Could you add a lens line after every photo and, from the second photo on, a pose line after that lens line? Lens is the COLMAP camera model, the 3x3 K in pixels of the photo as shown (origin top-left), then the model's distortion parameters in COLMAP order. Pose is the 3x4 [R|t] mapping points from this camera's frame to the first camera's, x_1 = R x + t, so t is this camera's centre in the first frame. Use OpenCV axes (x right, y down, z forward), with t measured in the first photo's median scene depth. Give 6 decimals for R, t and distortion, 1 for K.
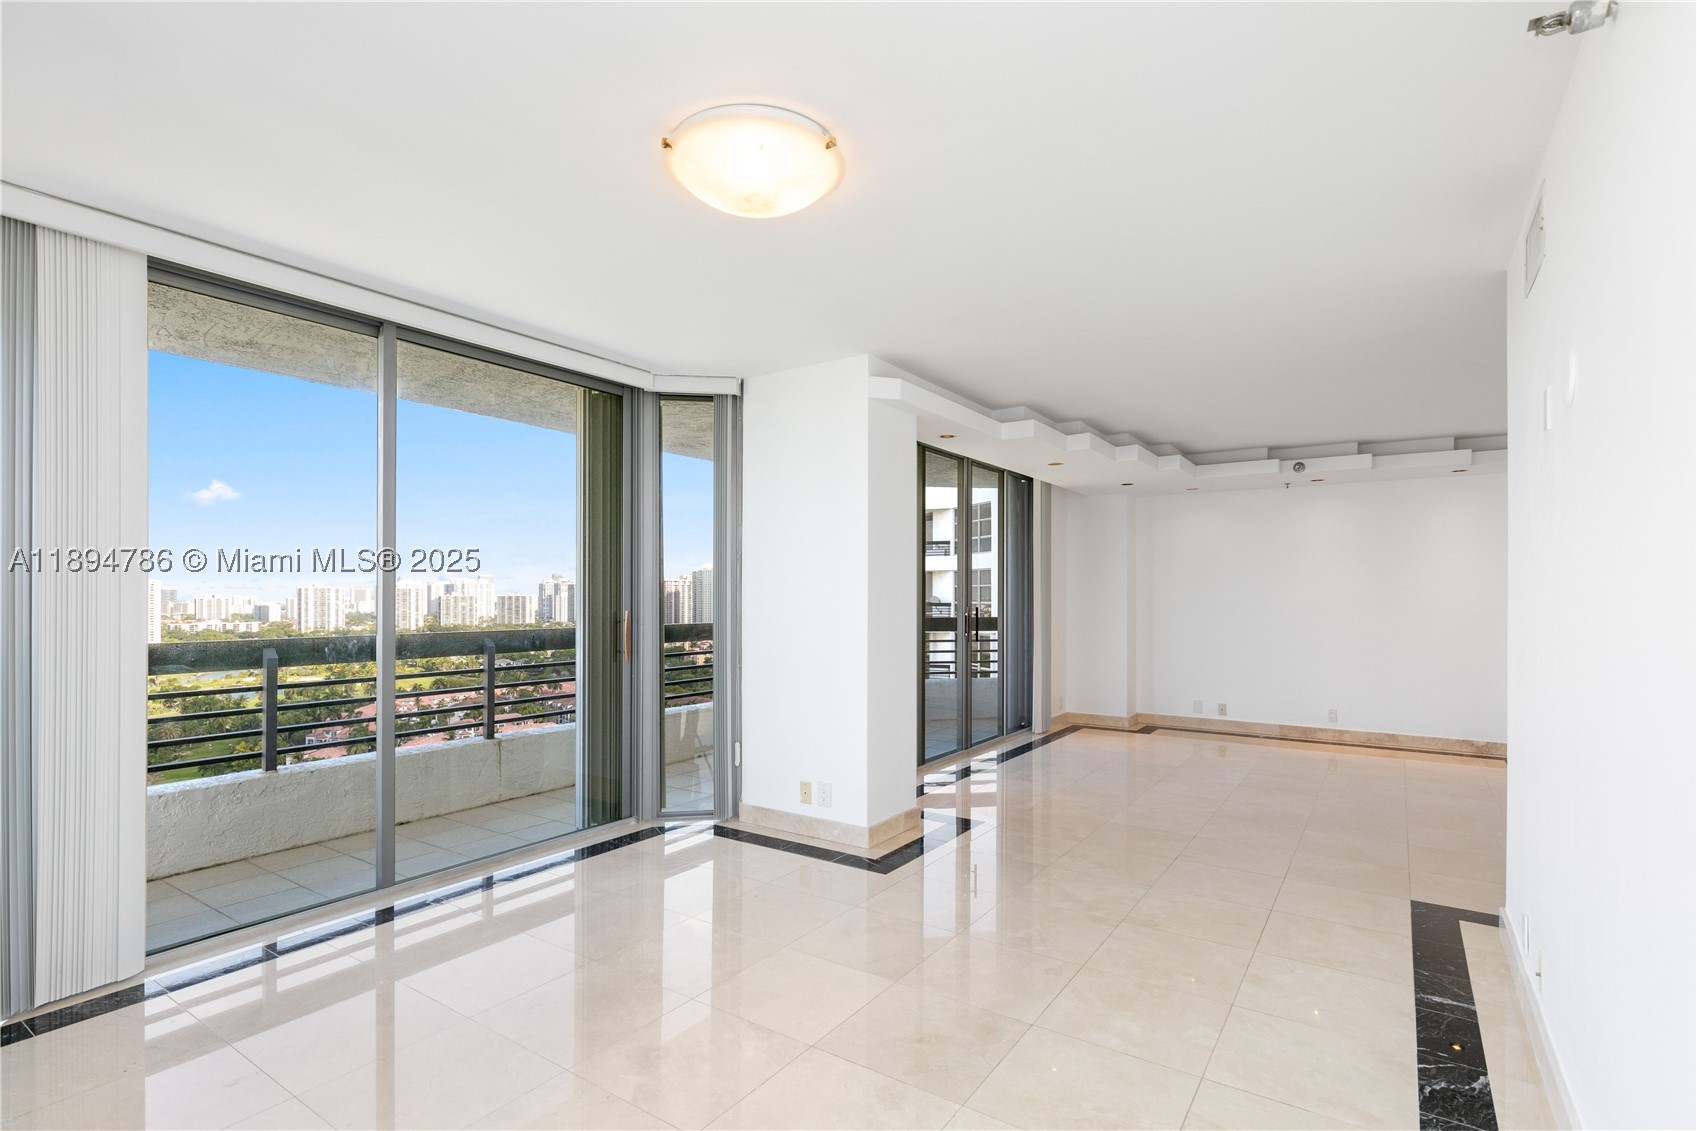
lens RADIAL K [[812.5, 0, 843.2], [0, 812.5, 601.6], [0, 0, 1]] dist [-0.021632, 0.002027]
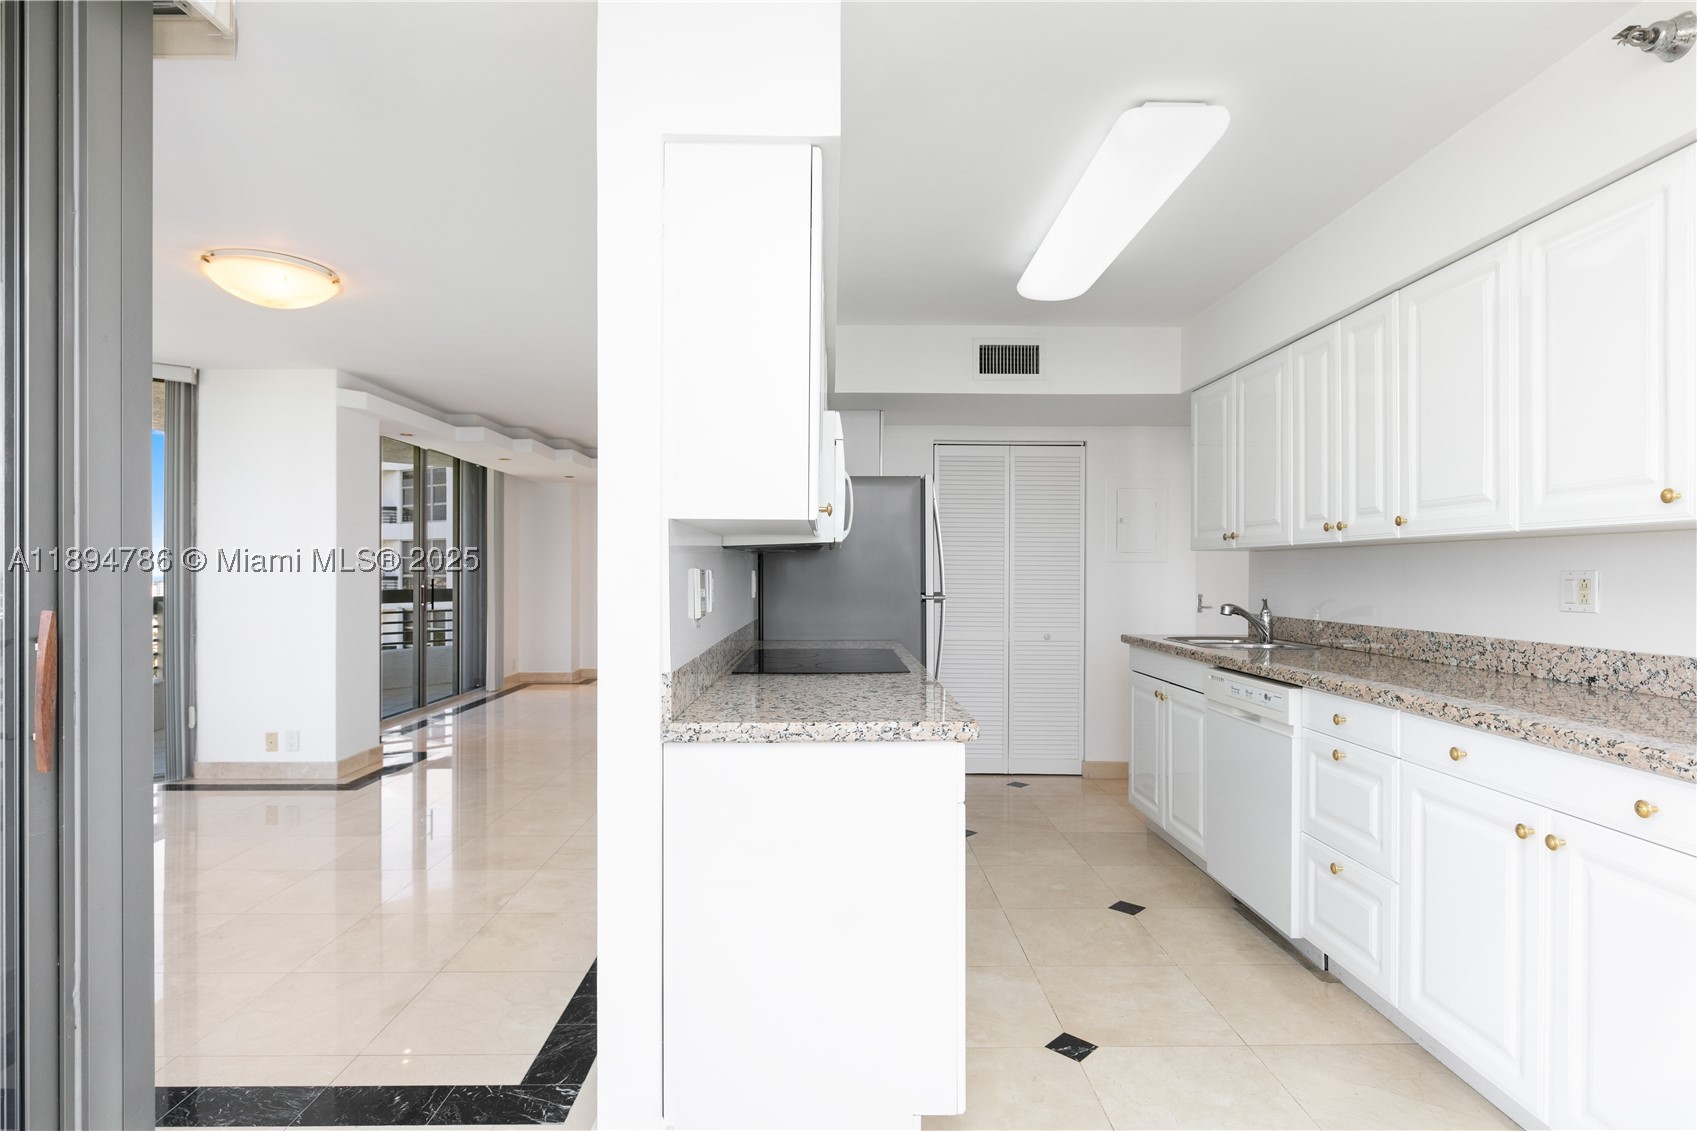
lens RADIAL K [[892.8, 0, 849.5], [0, 892.8, 572.3], [0, 0, 1]] dist [0.002105, -0.000566]
pose [[0.823275, 0.000672, 0.567643, -0.069582], [0.001886, 0.999991, -0.003918, 0.002055], [-0.567640, 0.004296, 0.823266, -0.383370]]
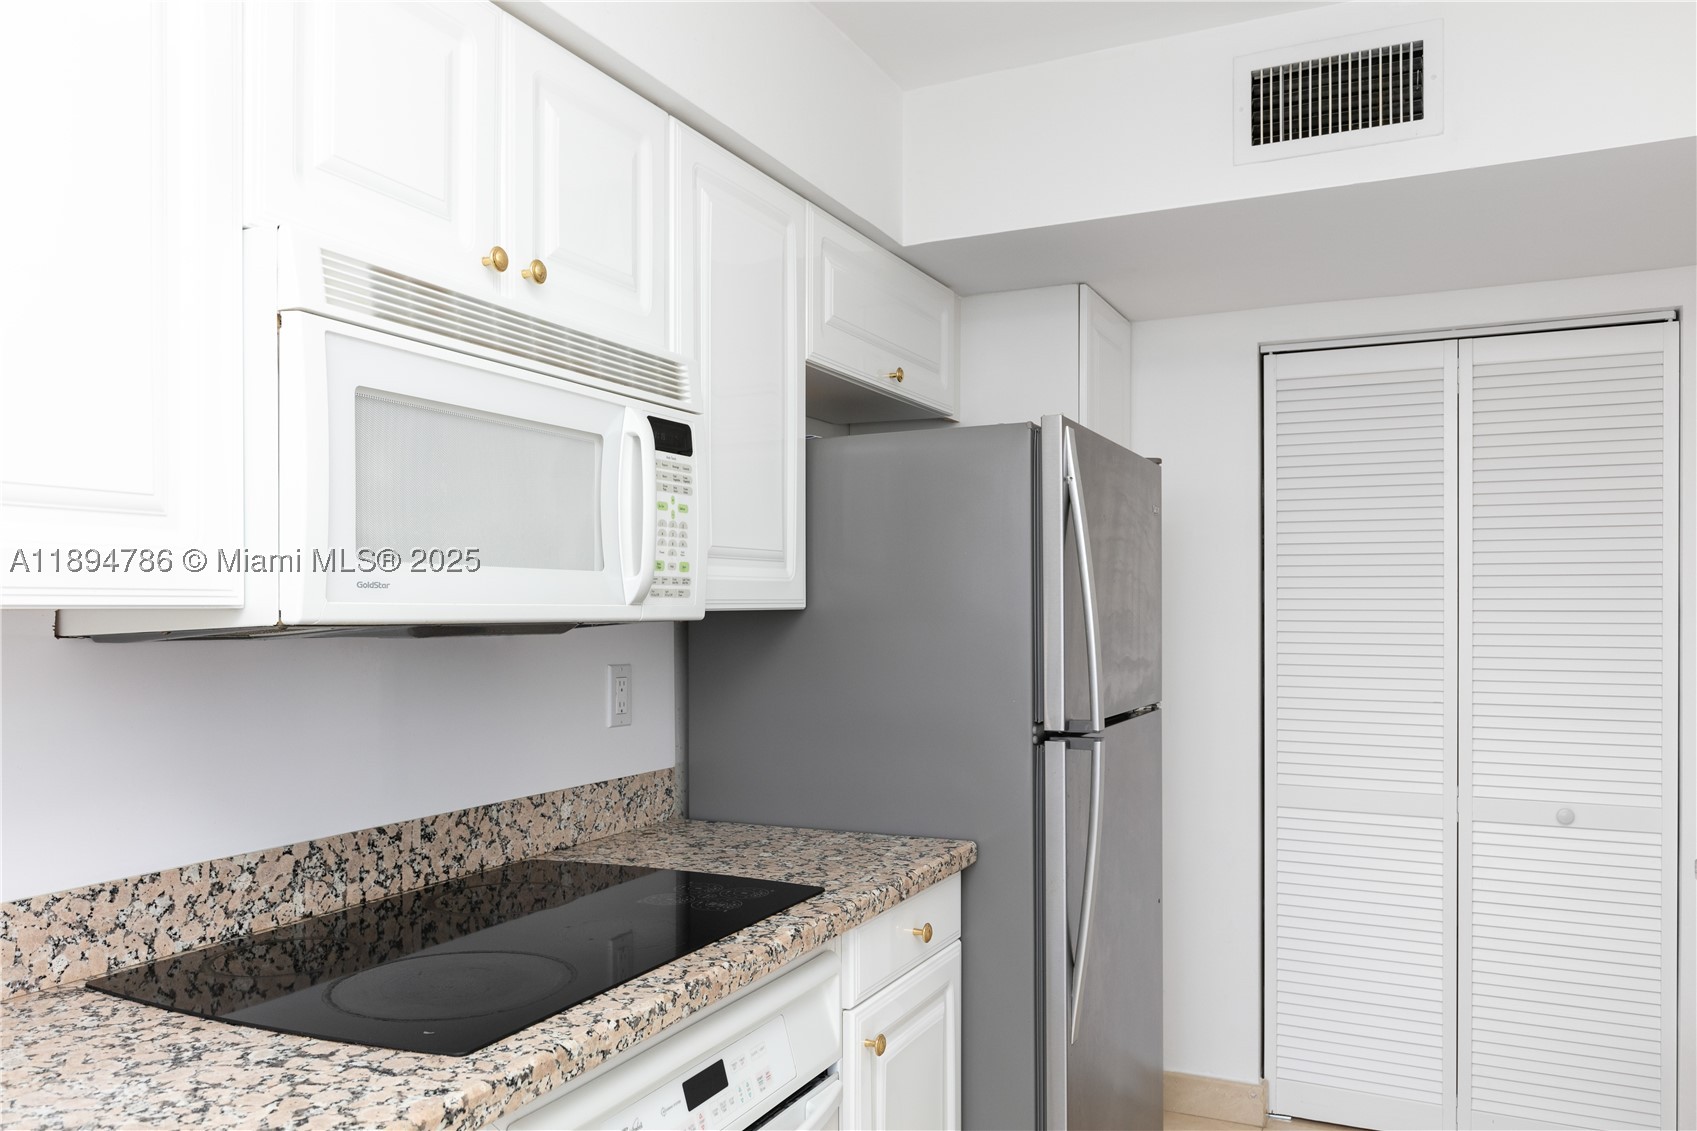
lens RADIAL K [[1290.7, 0, 821.1], [0, 1290.7, 613.8], [0, 0, 1]] dist [0.000381, 0.002999]
pose [[0.992339, -0.004342, 0.123467, 0.282017], [0.004740, 0.999984, -0.002928, -0.017948], [-0.123452, 0.003491, 0.992344, -0.211452]]
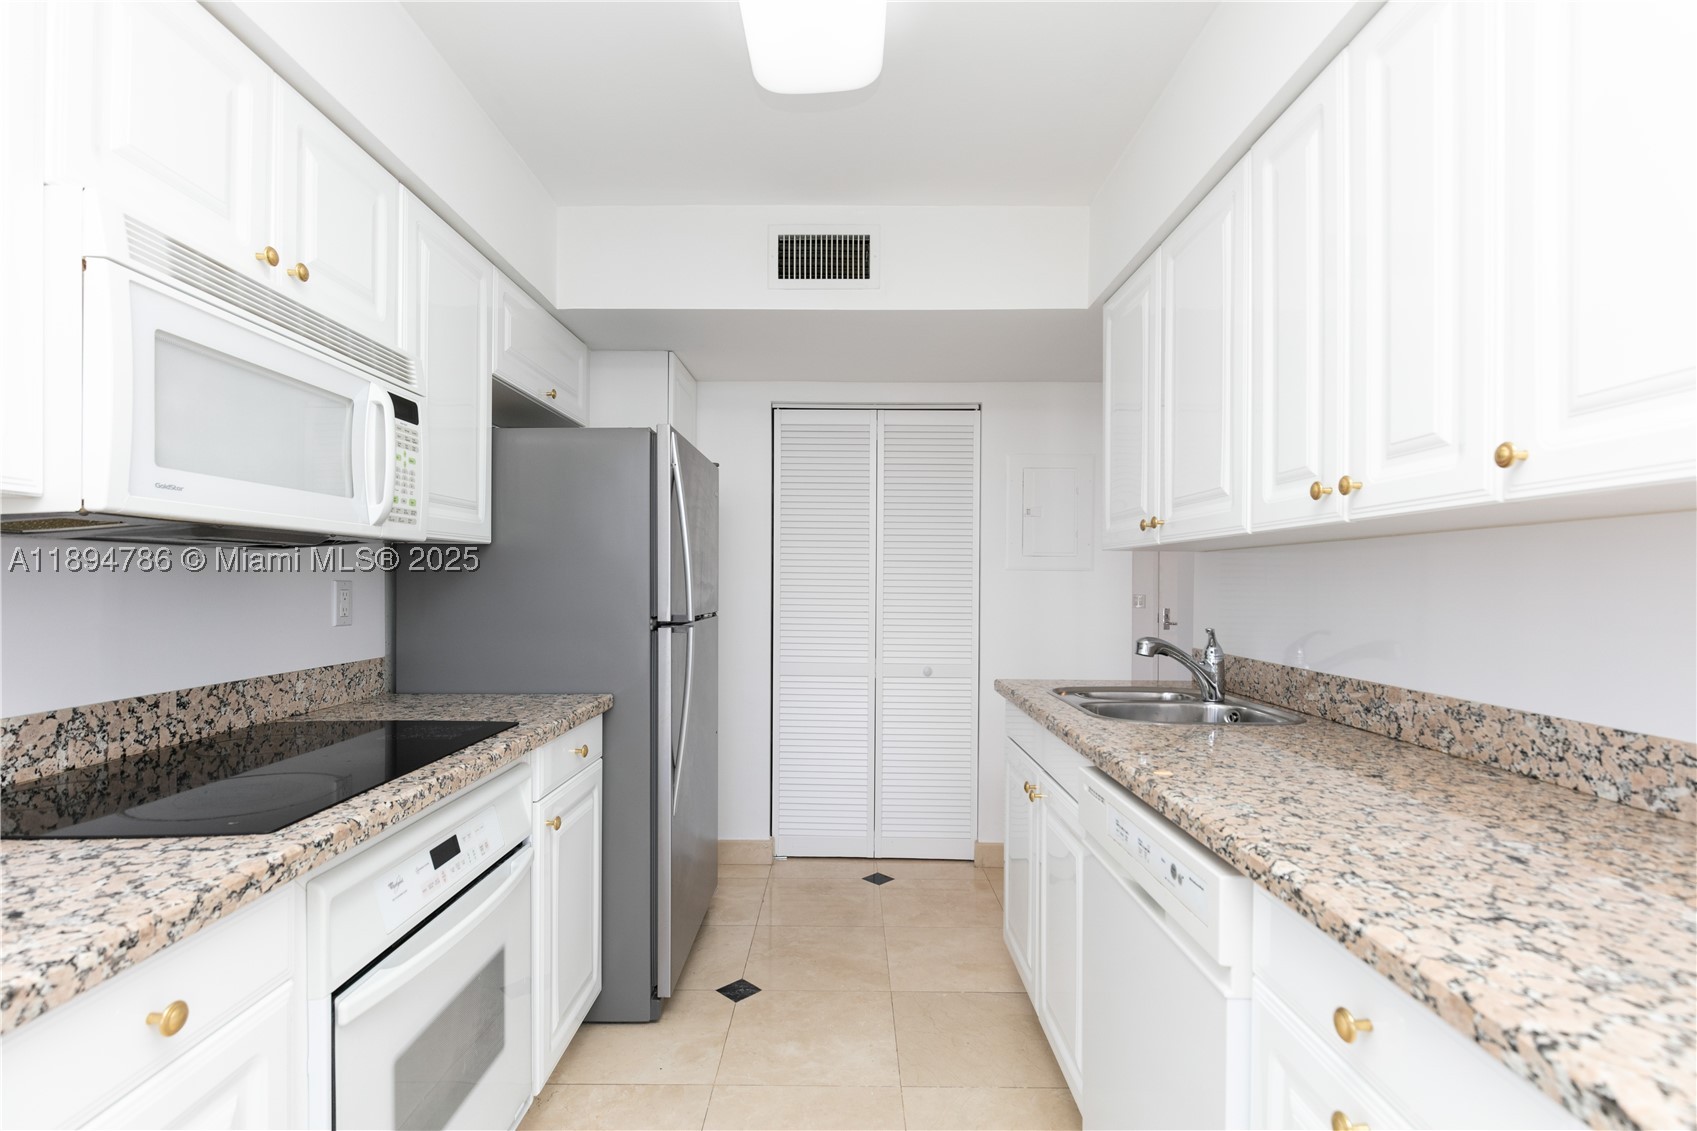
lens RADIAL K [[821.3, 0, 849.2], [0, 821.3, 584.1], [0, 0, 1]] dist [0.000321, -0.000575]
pose [[0.837412, 0.000168, 0.546572, 0.256183], [0.000205, 1.000000, -0.000621, -0.000178], [-0.546572, 0.000632, 0.837412, -0.214961]]
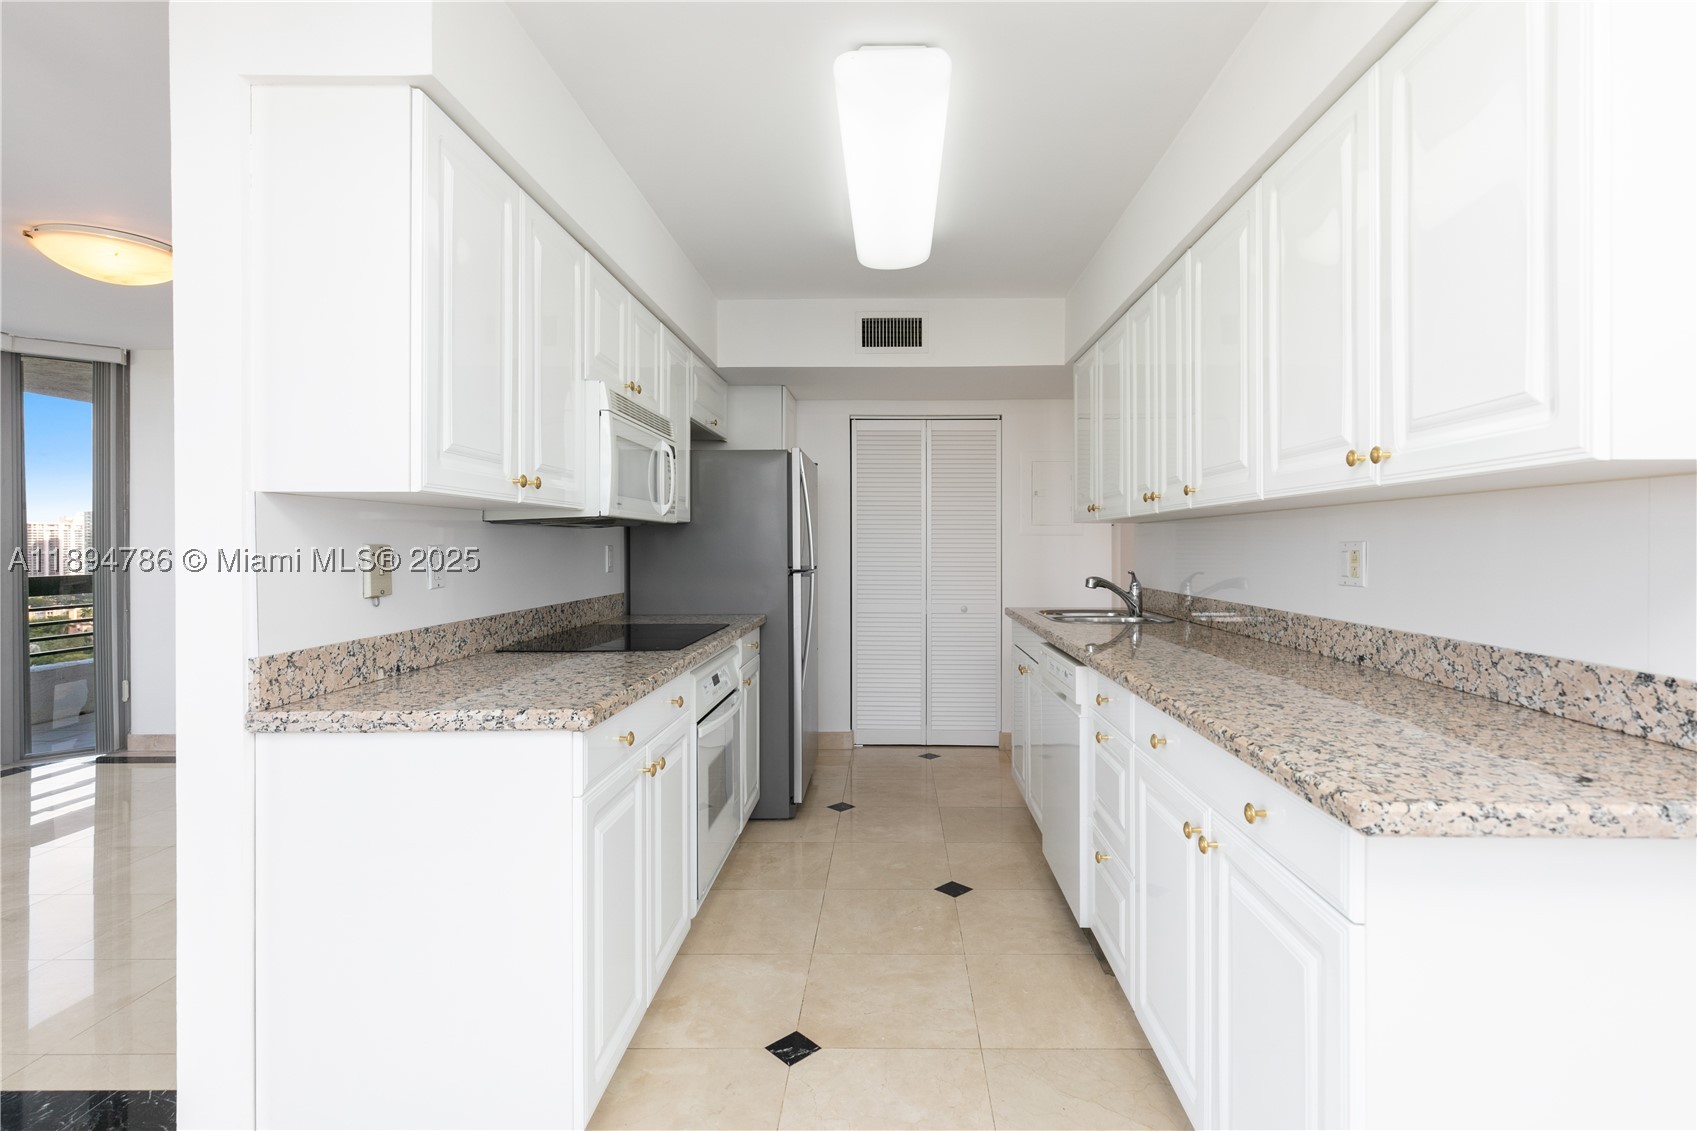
lens RADIAL K [[841.2, 0, 893.8], [0, 841.2, 548.3], [0, 0, 1]] dist [0.016850, -0.003036]
pose [[0.838463, -0.005158, 0.544934, 0.094561], [0.006679, 0.999977, -0.000812, 0.002176], [-0.544918, 0.004321, 0.838478, -0.438485]]
